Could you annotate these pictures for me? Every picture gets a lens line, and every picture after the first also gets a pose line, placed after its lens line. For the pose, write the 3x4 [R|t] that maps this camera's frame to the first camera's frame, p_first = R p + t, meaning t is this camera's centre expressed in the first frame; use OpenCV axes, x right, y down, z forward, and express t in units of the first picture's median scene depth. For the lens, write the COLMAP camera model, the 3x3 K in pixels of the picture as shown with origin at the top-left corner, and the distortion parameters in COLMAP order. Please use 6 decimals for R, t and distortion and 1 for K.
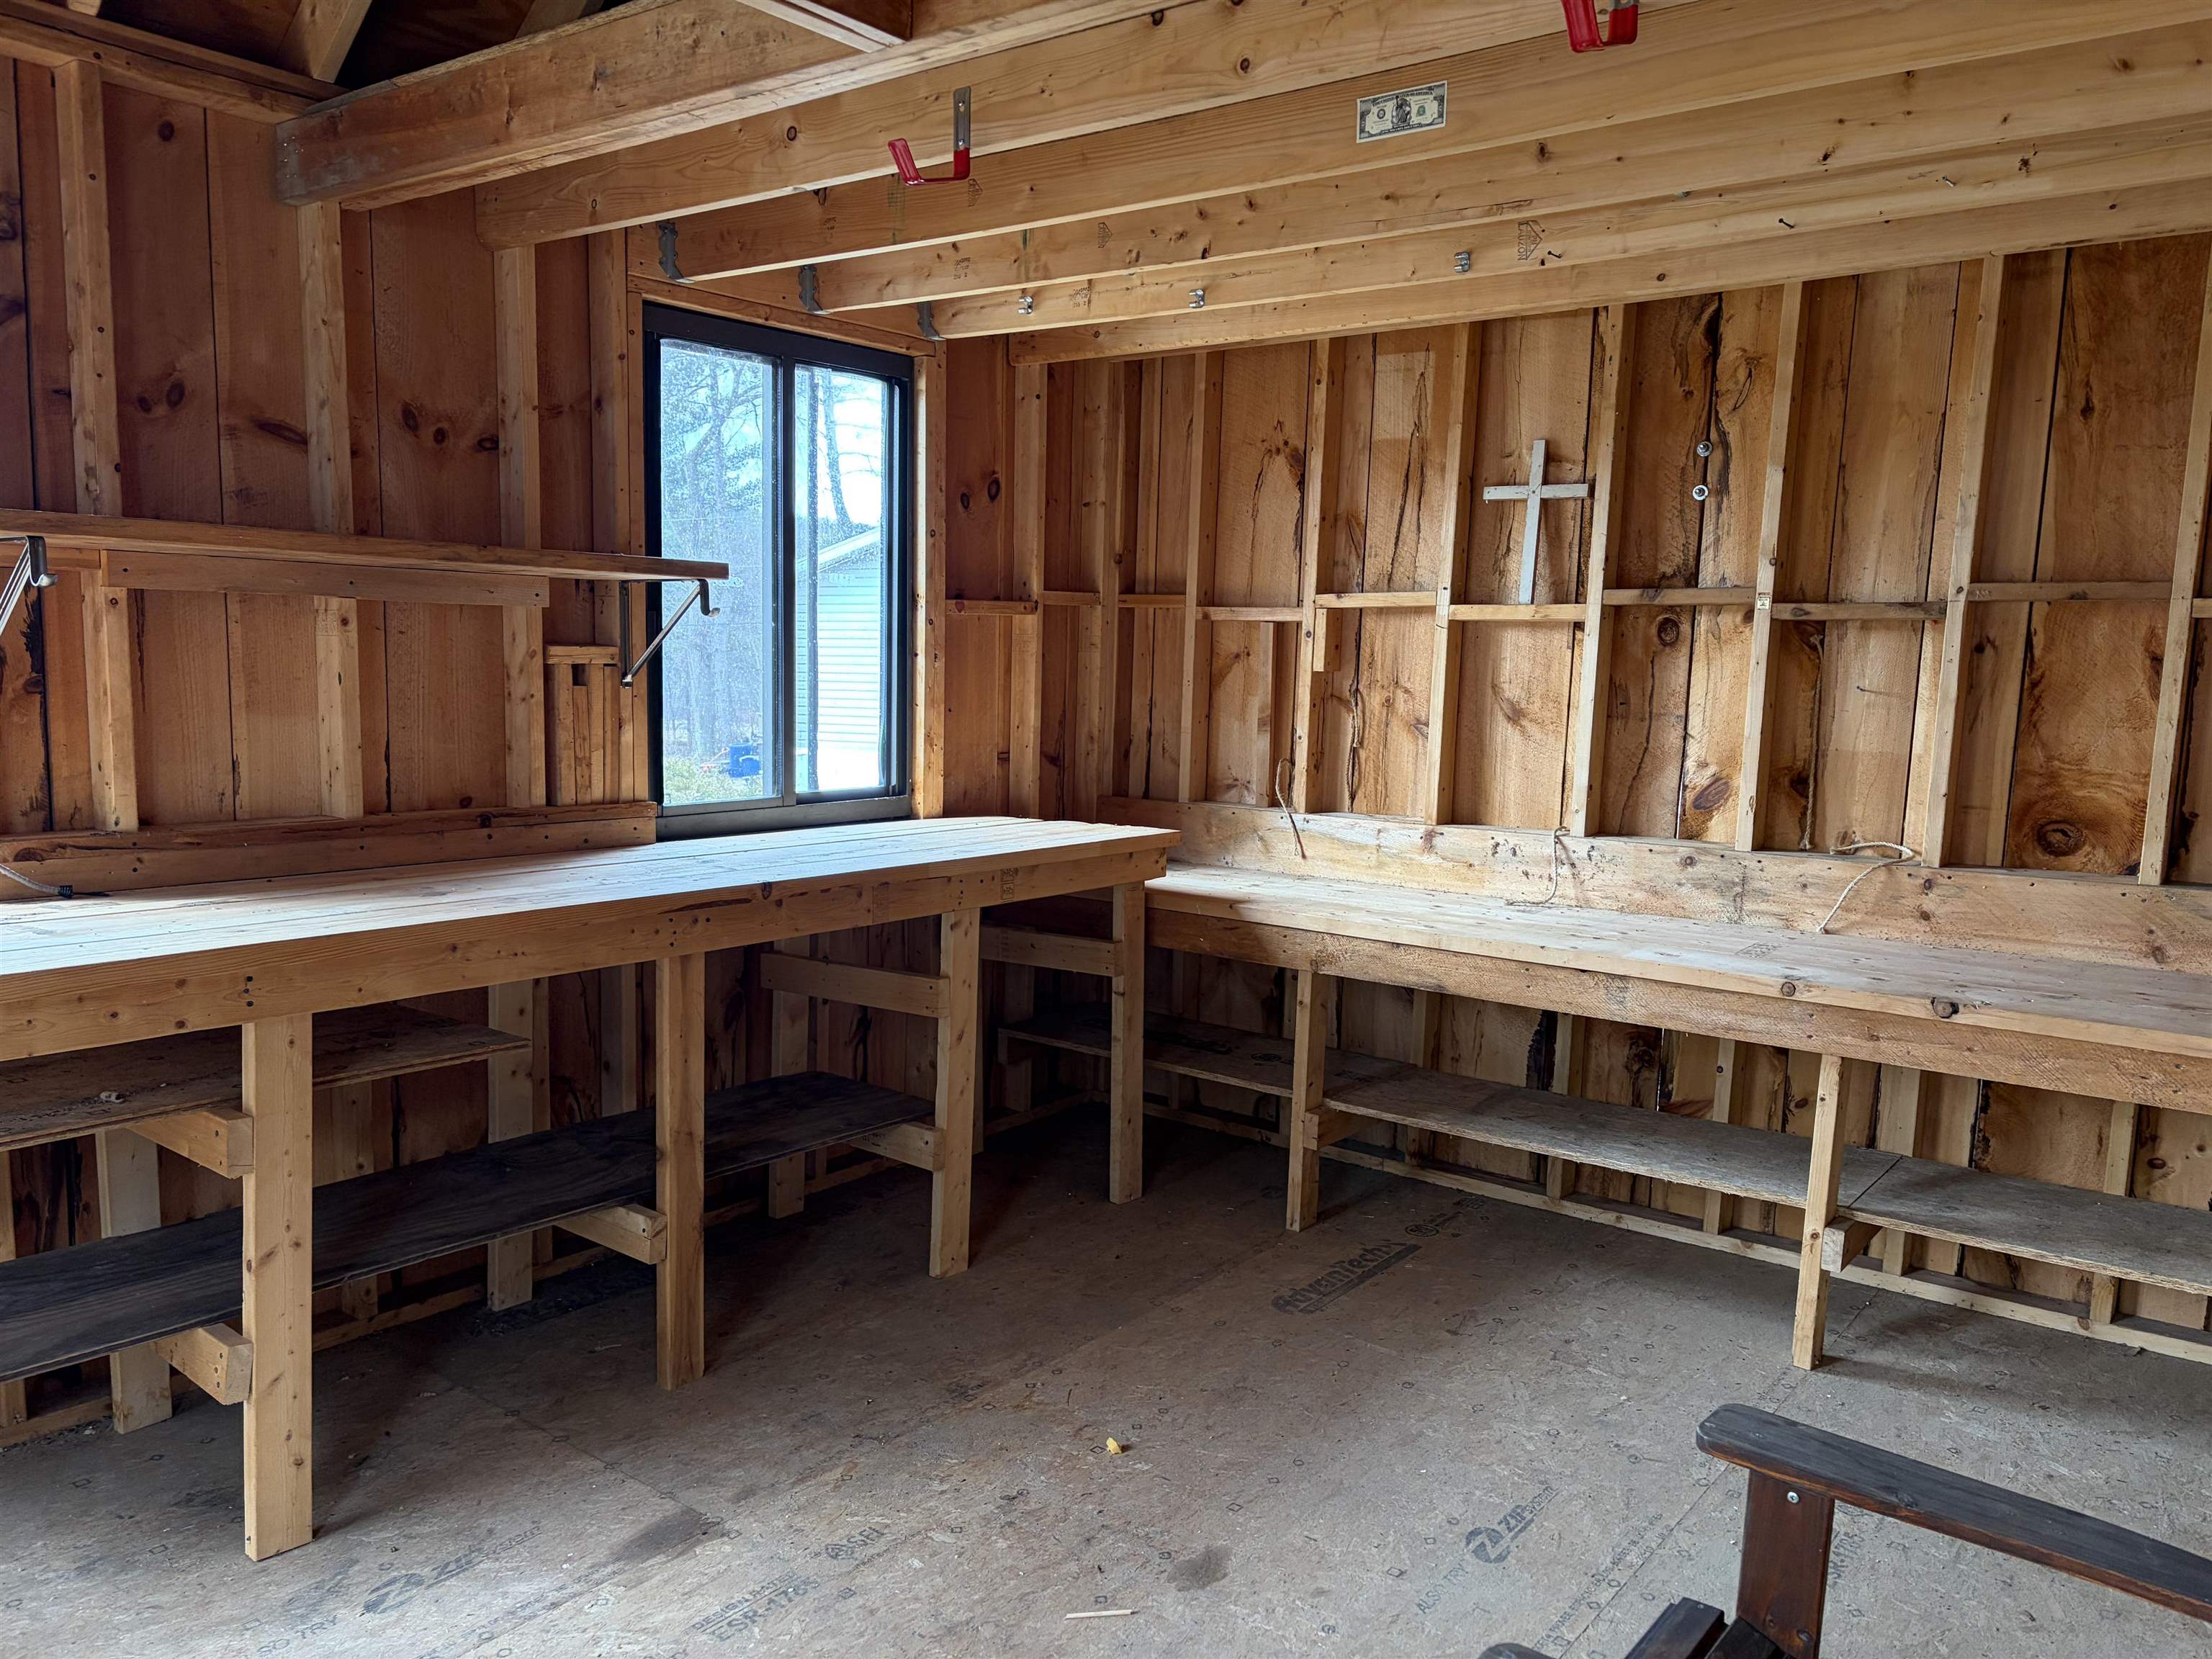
lens RADIAL K [[1675.4, 0, 1098.7], [0, 1675.4, 843.6], [0, 0, 1]] dist [0.042602, -0.046828]
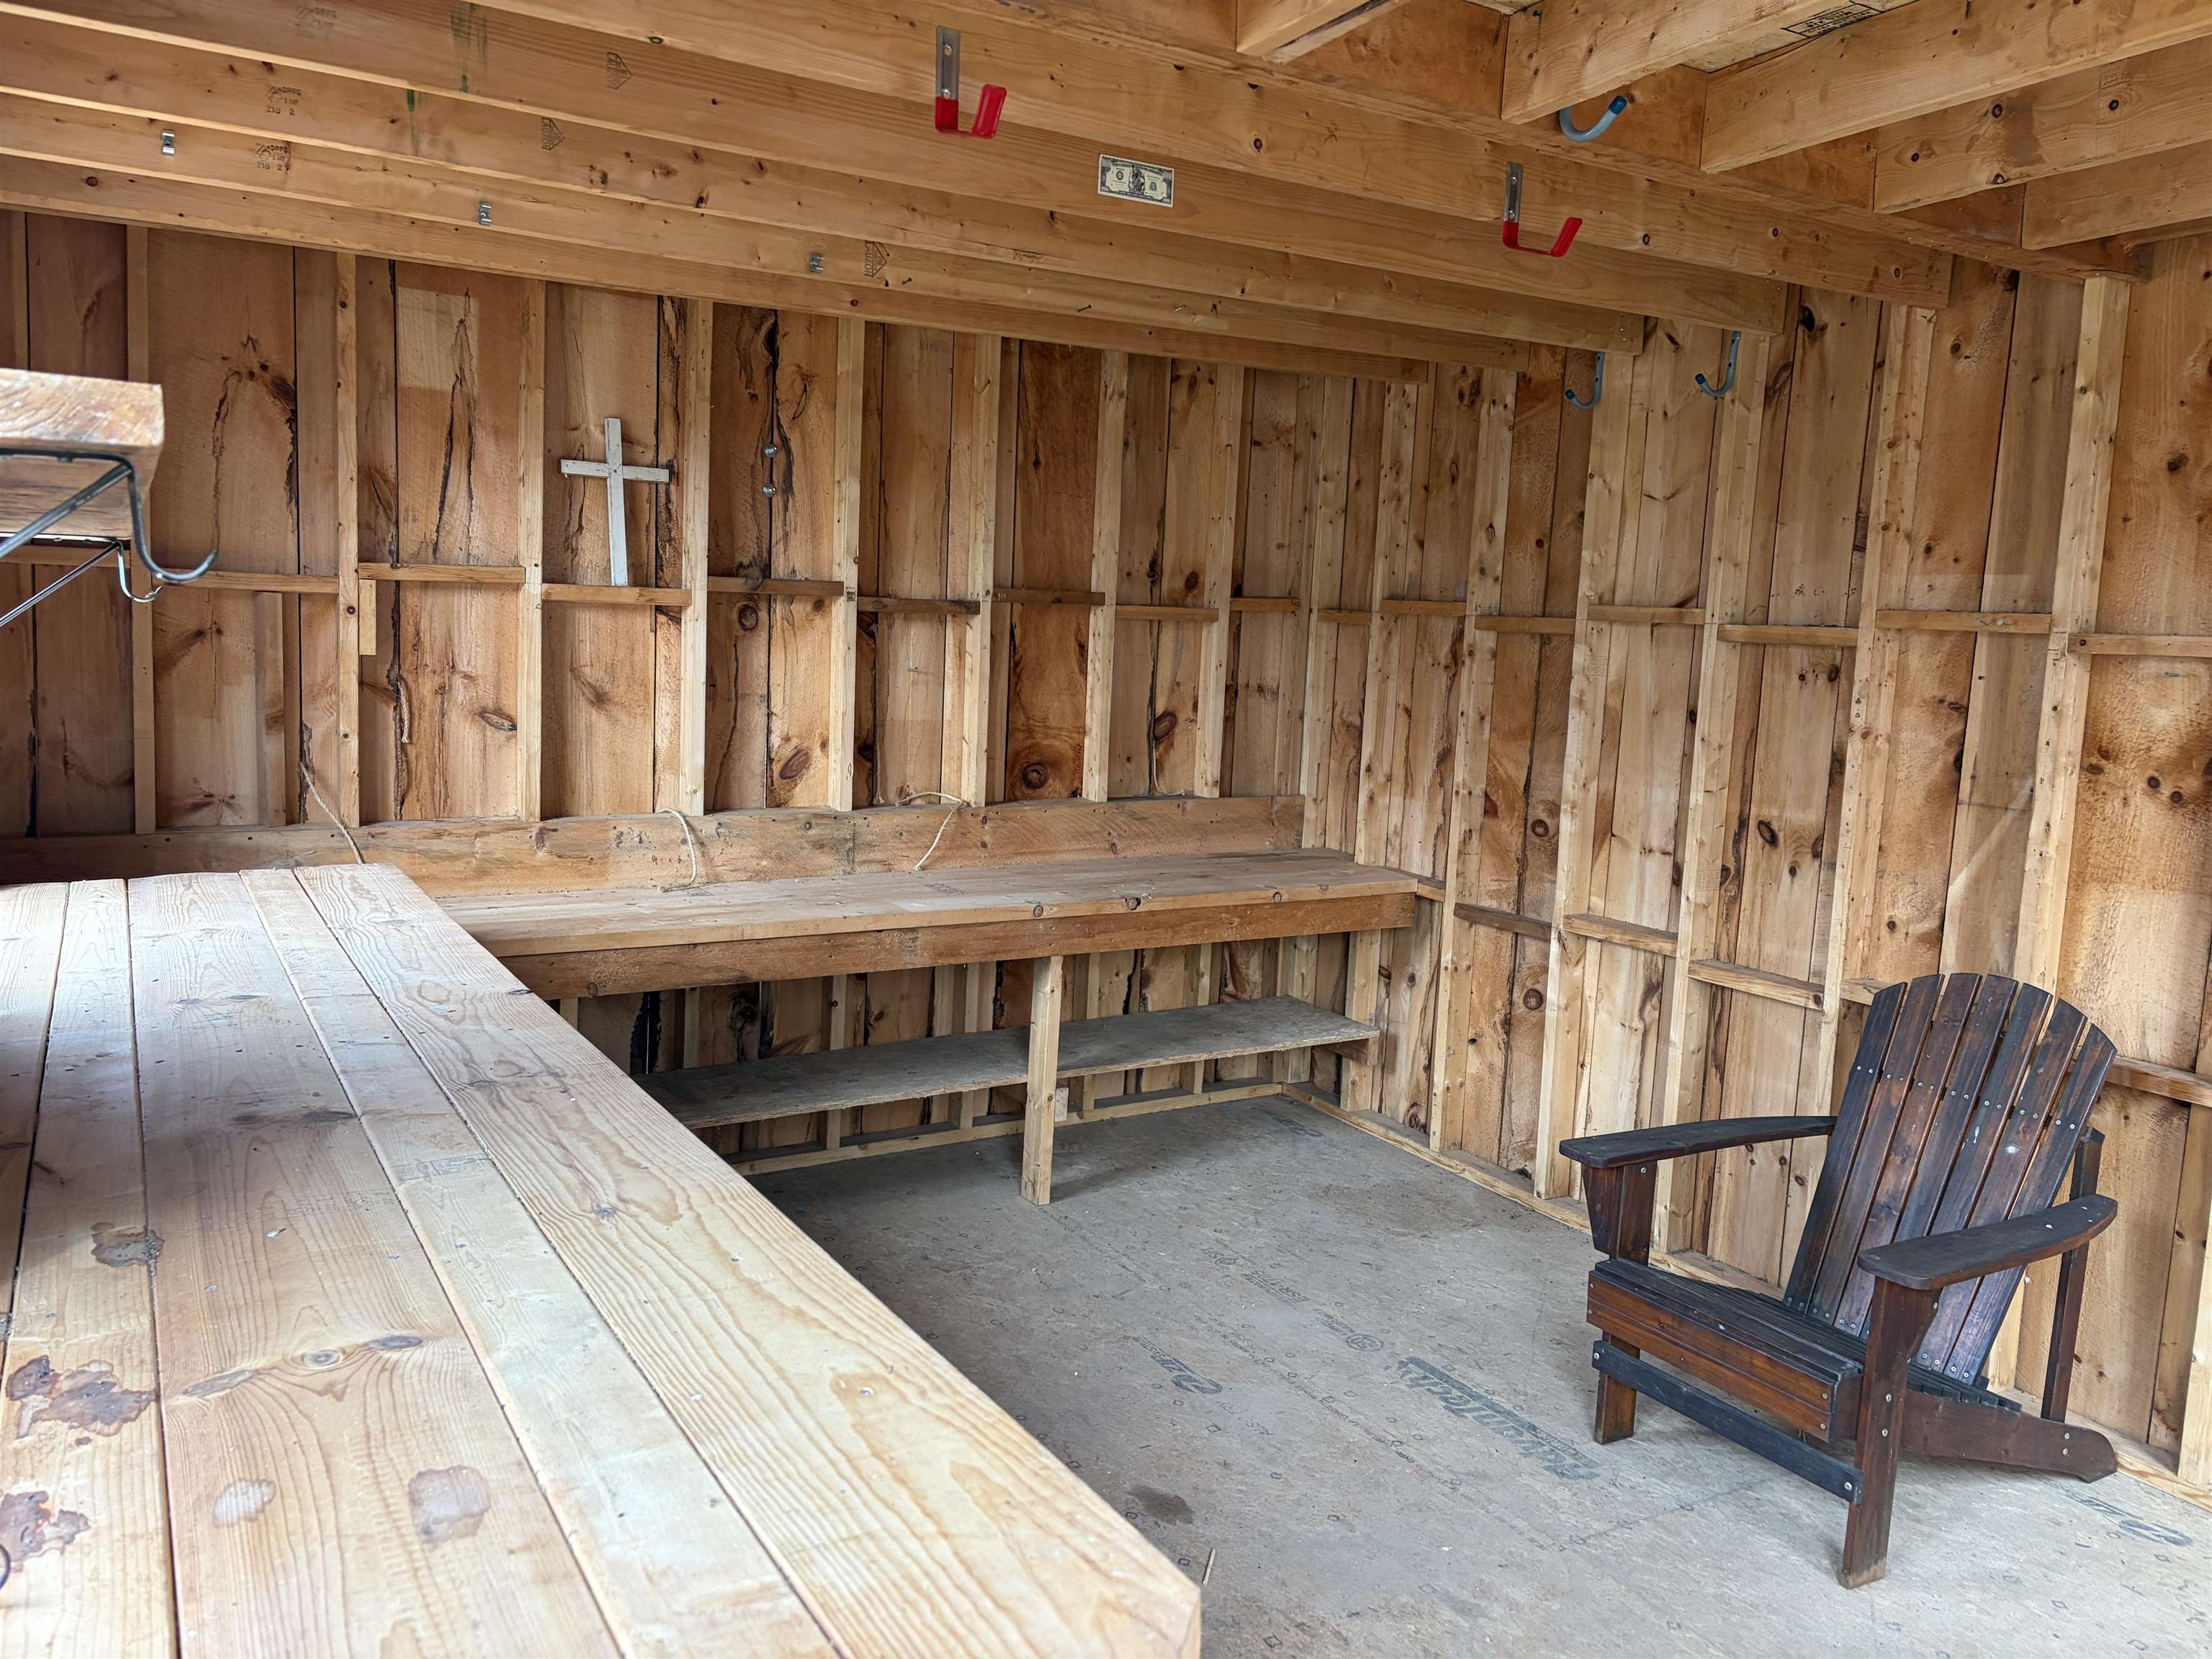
lens RADIAL K [[1675.4, 0, 1102.0], [0, 1675.4, 838.8], [0, 0, 1]] dist [0.042602, -0.046828]
pose [[0.349652, -0.120654, 0.929078, -0.611392], [0.087193, 0.991560, 0.095953, -0.070381], [-0.932813, 0.047459, 0.357221, 0.420822]]
